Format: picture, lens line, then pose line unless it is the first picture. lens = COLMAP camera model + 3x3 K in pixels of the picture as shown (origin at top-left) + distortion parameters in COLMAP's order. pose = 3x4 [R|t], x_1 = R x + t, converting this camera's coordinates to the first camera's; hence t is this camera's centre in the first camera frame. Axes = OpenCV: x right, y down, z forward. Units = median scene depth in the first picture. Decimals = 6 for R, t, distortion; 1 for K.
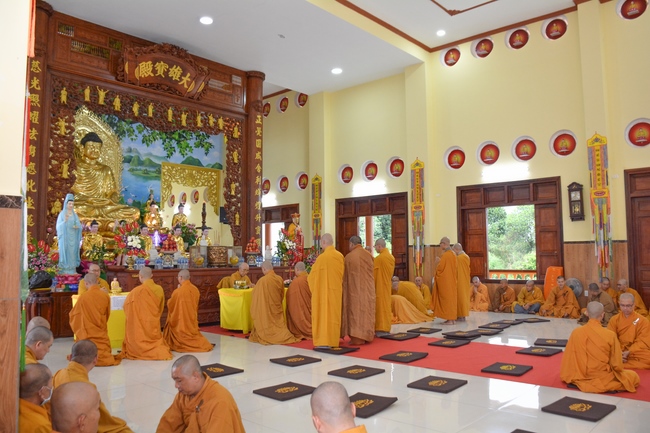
lens RADIAL K [[502.7, 0, 326.6], [0, 502.7, 222.6], [0, 0, 1]] dist [-0.140090, 0.063911]
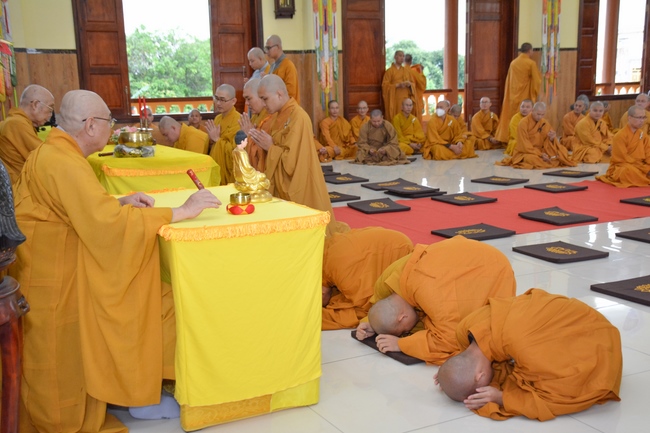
lens RADIAL K [[825.1, 0, 333.1], [0, 825.1, 226.3], [0, 0, 1]] dist [0.098355, 0.000000]
pose [[0.322949, -0.176207, 0.929868, -0.938867], [-0.049065, 0.978077, 0.202383, 0.065352], [-0.945144, -0.110983, 0.307223, 0.880825]]
